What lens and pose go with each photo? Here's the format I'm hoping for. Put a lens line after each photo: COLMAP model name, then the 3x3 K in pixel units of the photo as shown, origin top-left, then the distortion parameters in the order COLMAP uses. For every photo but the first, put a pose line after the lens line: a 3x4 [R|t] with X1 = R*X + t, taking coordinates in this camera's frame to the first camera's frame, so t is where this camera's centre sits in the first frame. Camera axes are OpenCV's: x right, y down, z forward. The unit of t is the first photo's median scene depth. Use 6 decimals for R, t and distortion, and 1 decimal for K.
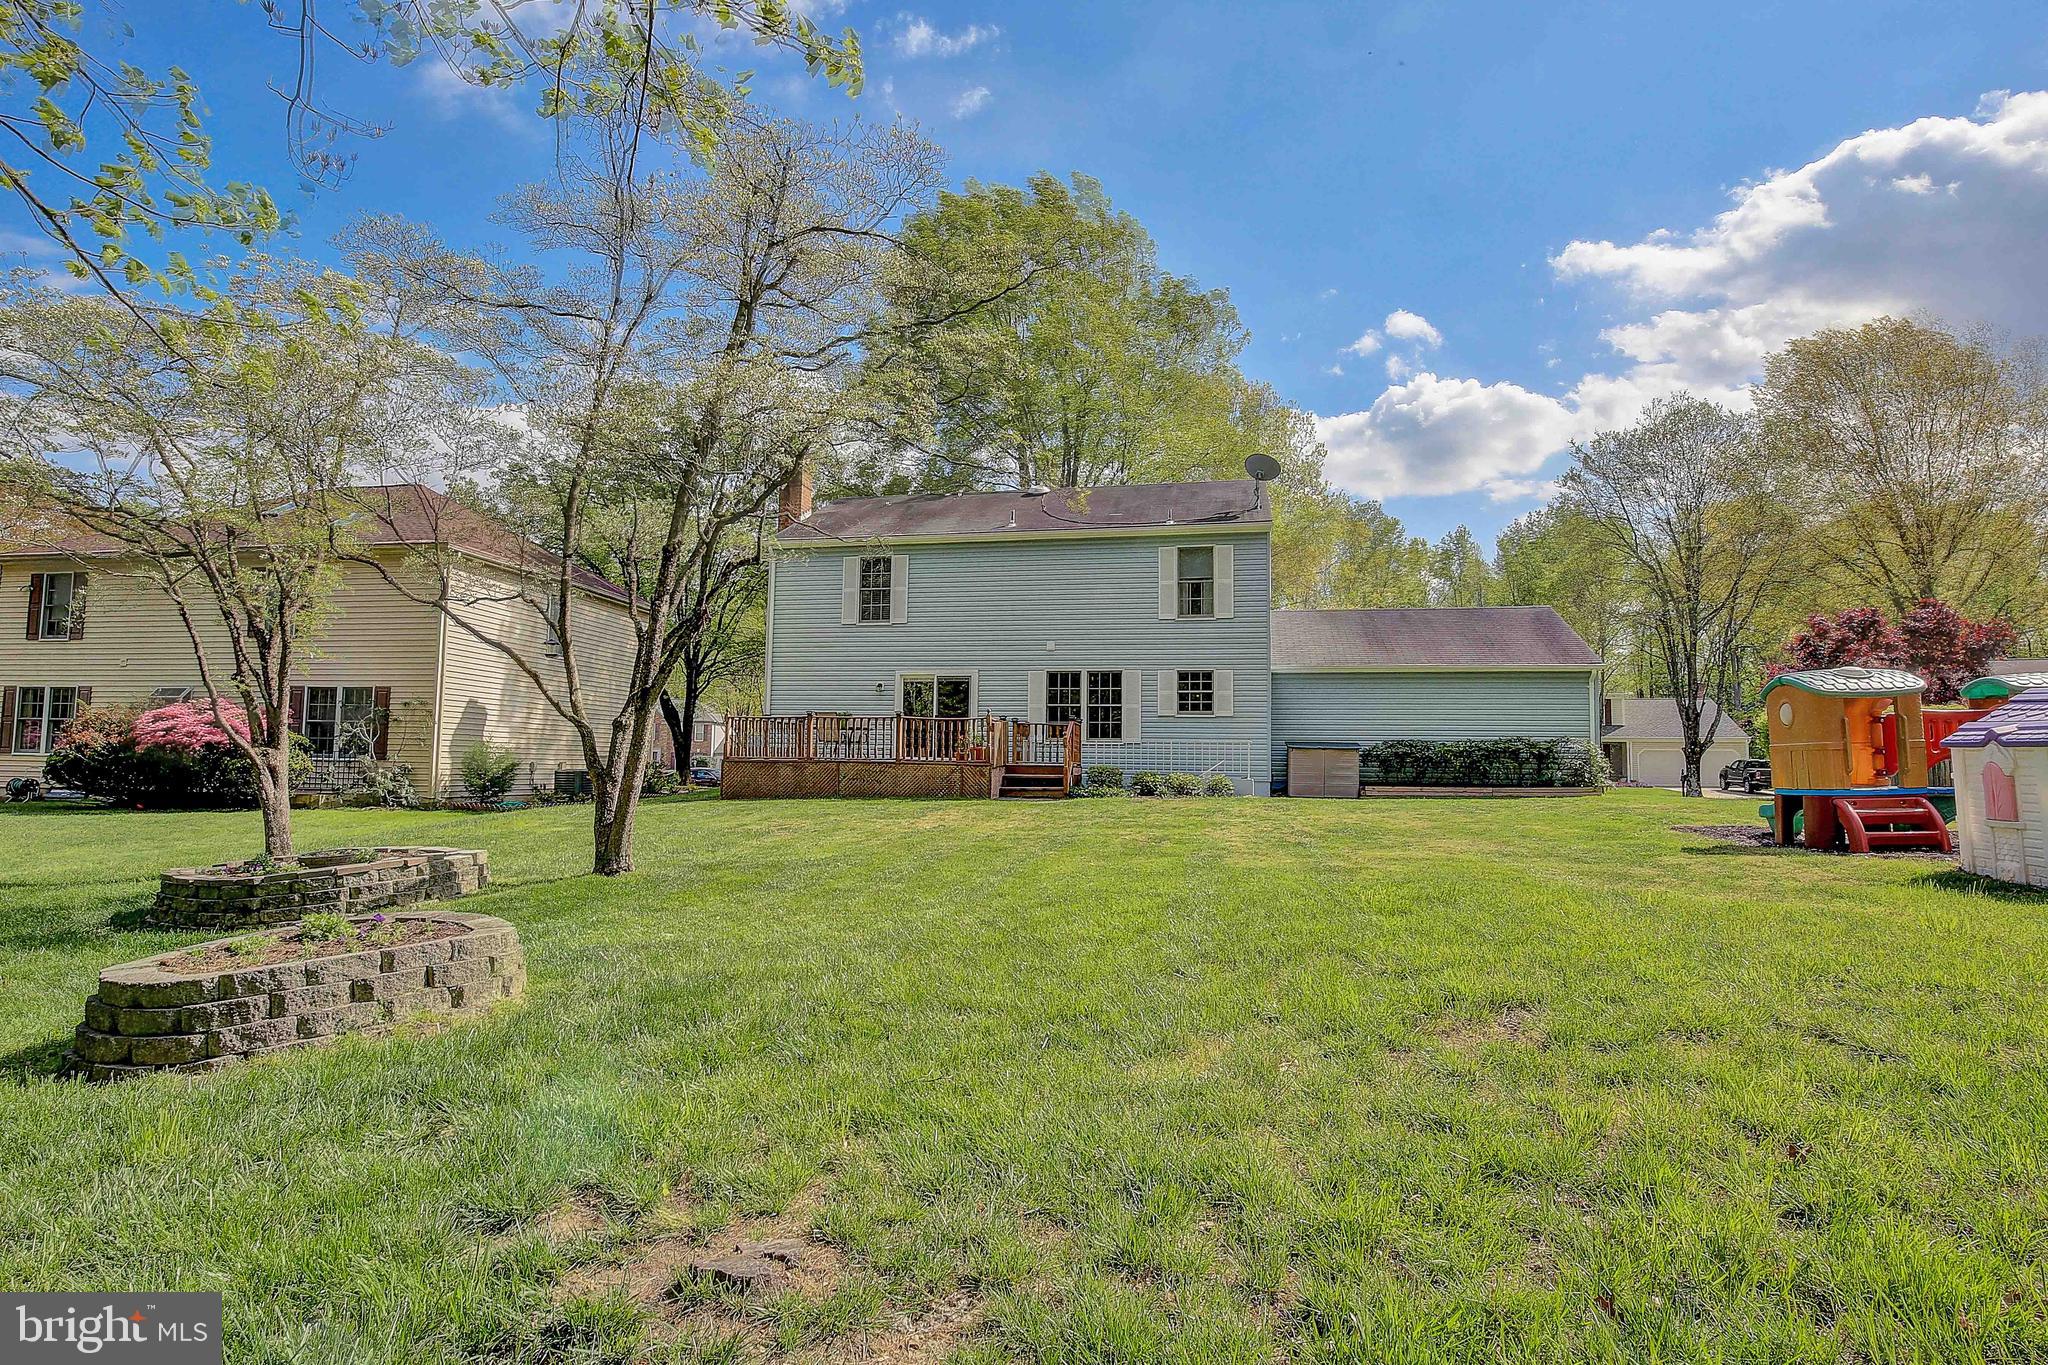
lens RADIAL K [[958.7, 0, 995.8], [0, 958.7, 700.3], [0, 0, 1]] dist [-0.043337, -0.000043]
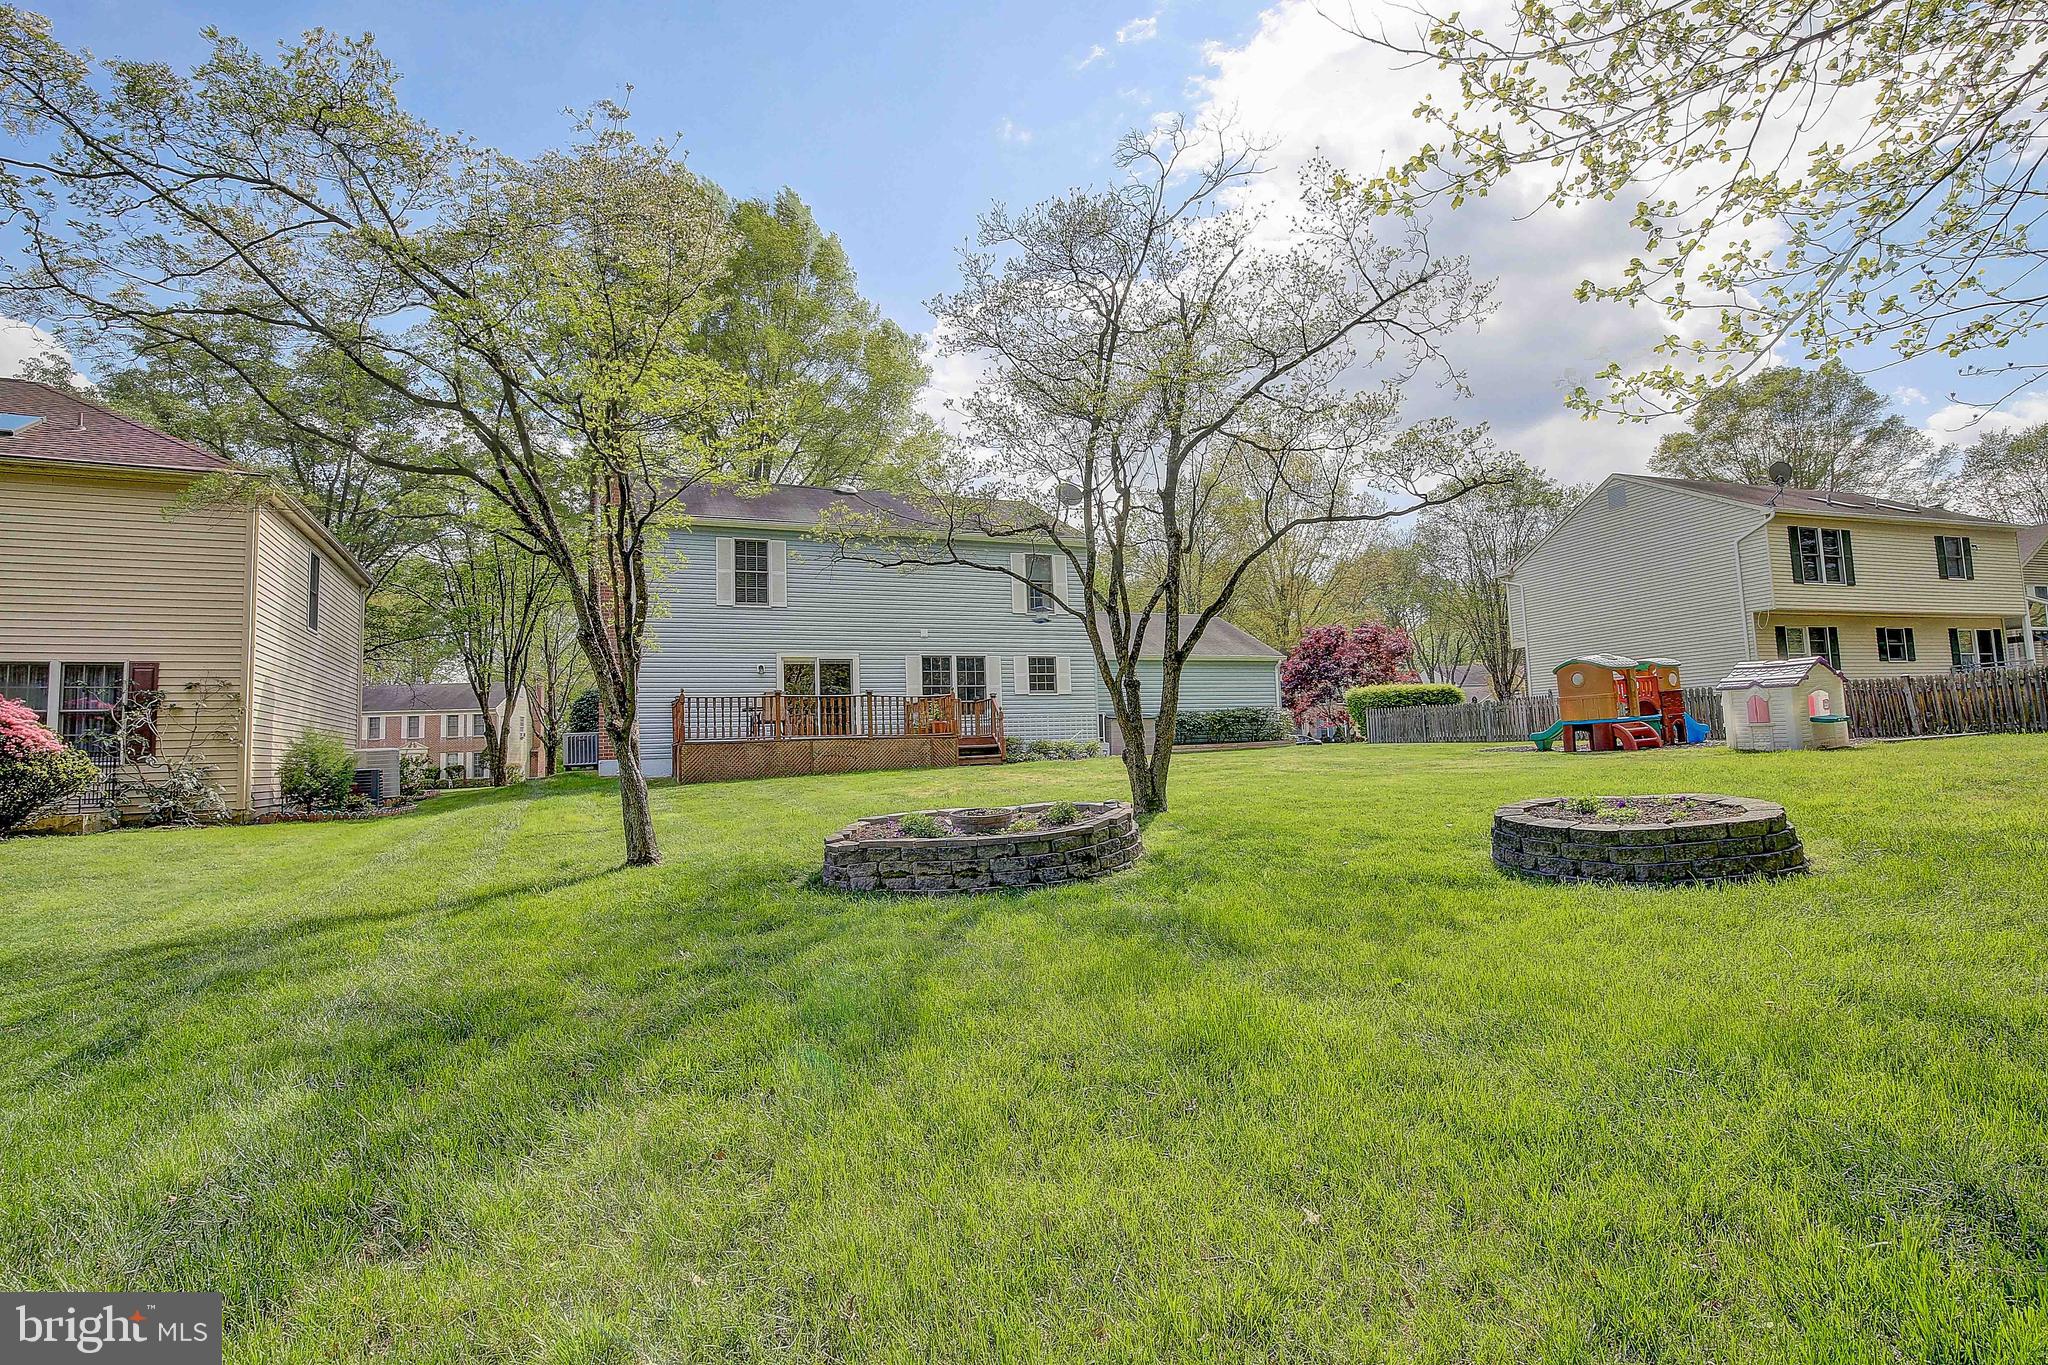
lens RADIAL K [[958.7, 0, 995.8], [0, 958.7, 700.3], [0, 0, 1]] dist [-0.043337, -0.000043]
pose [[0.831669, -0.011291, 0.555157, -0.506973], [0.005658, 0.999914, 0.011861, 0.009313], [-0.555243, -0.006724, 0.831661, 0.023477]]
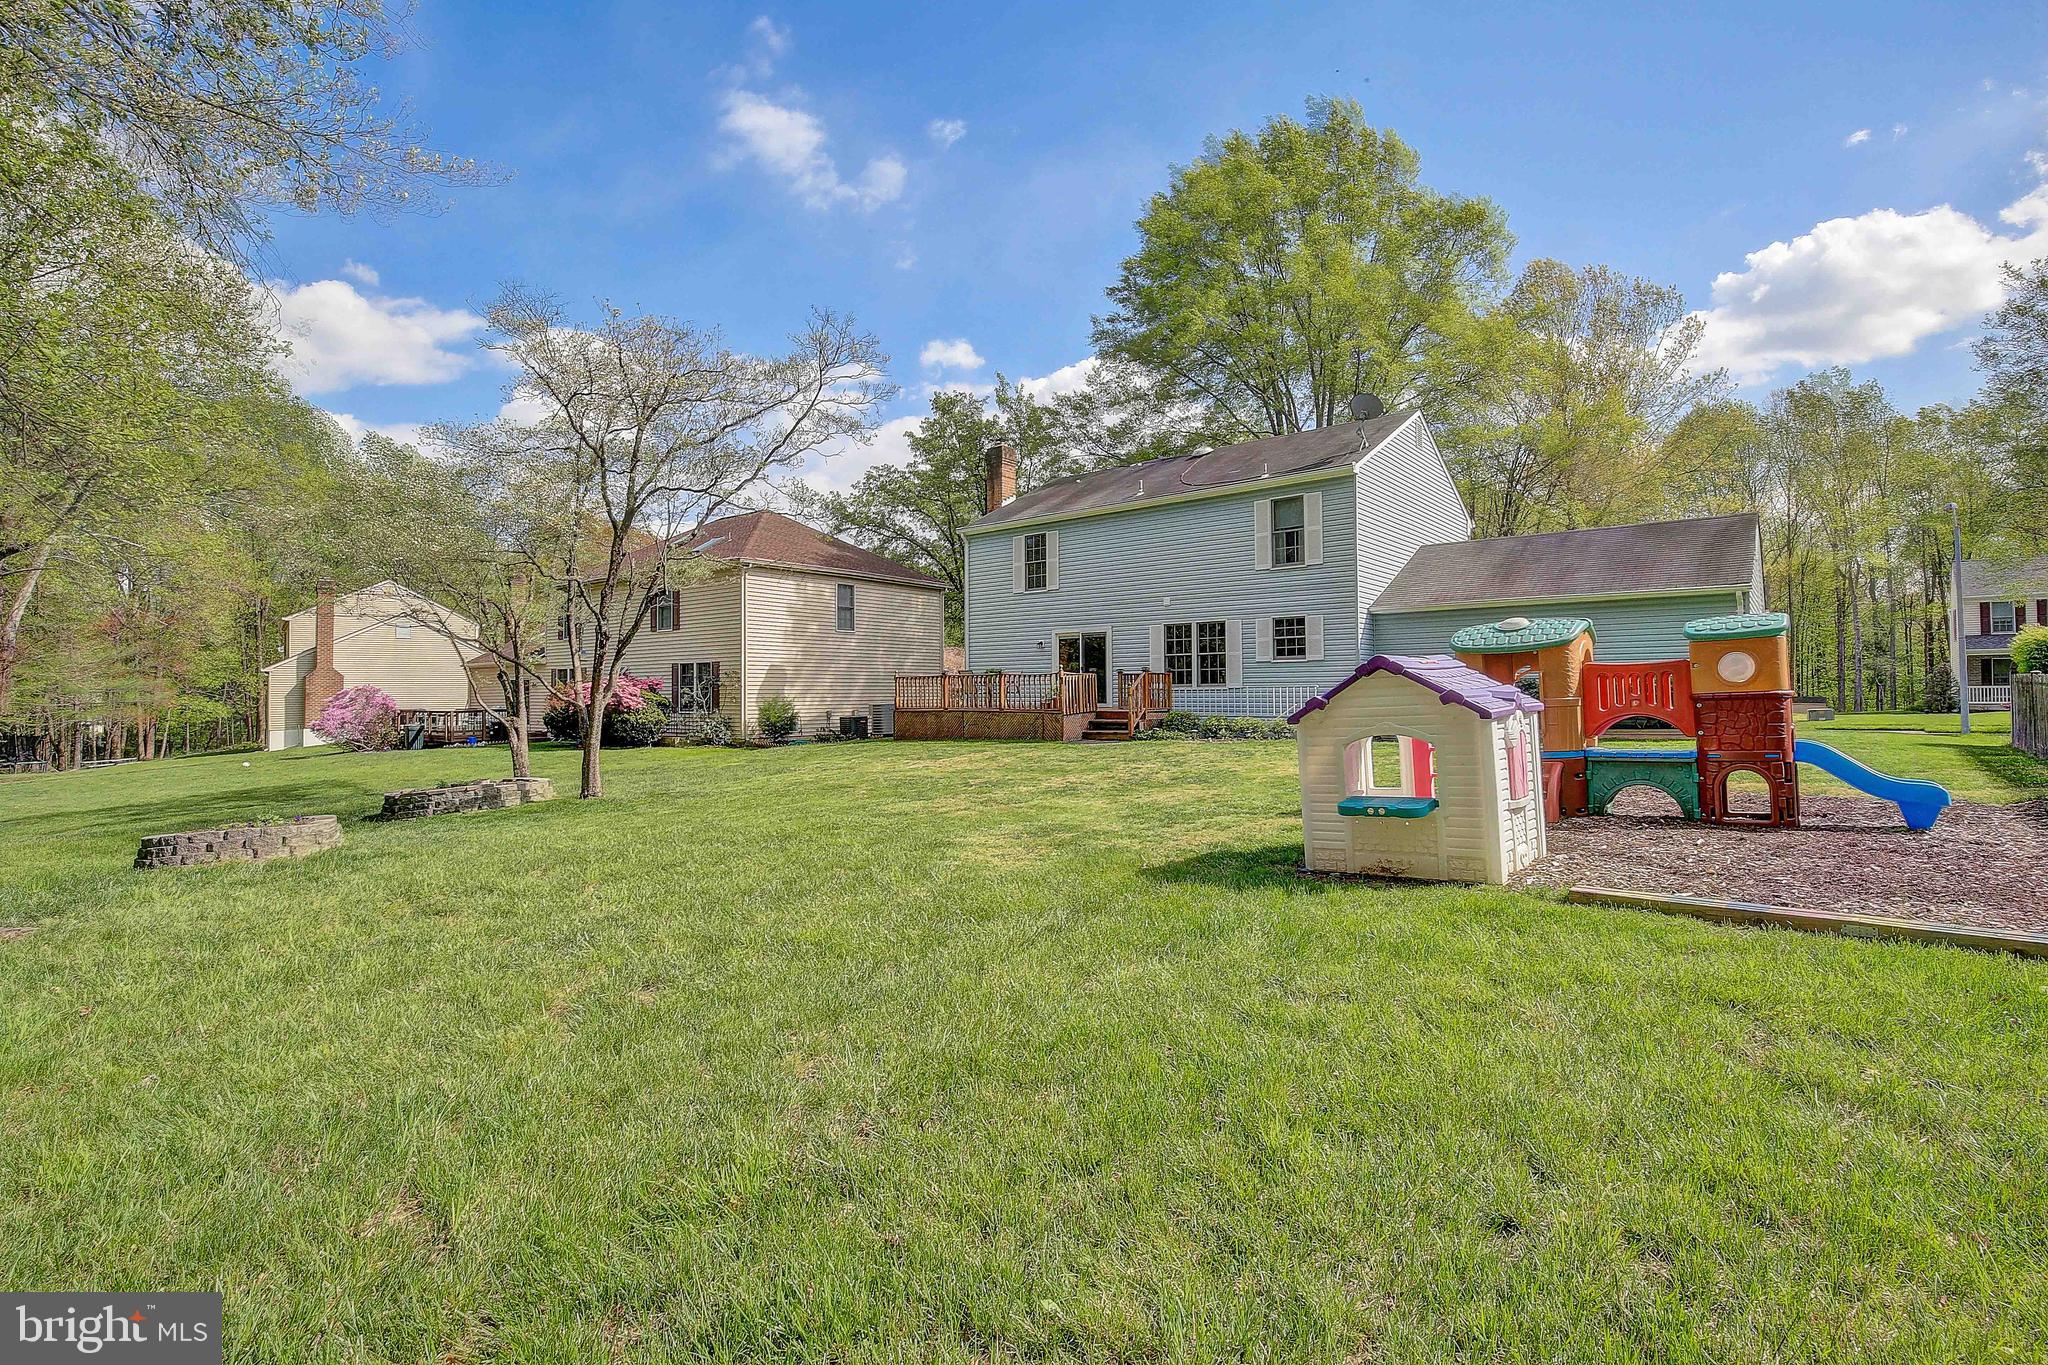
lens RADIAL K [[892.1, 0, 1024.0], [0, 892.1, 682.5], [0, 0, 1]] dist [-0.028778, -0.000279]
pose [[0.893432, -0.026933, -0.448391, 0.378058], [0.050968, 0.997833, 0.041619, -0.014879], [0.446298, -0.060038, 0.892868, 0.001667]]
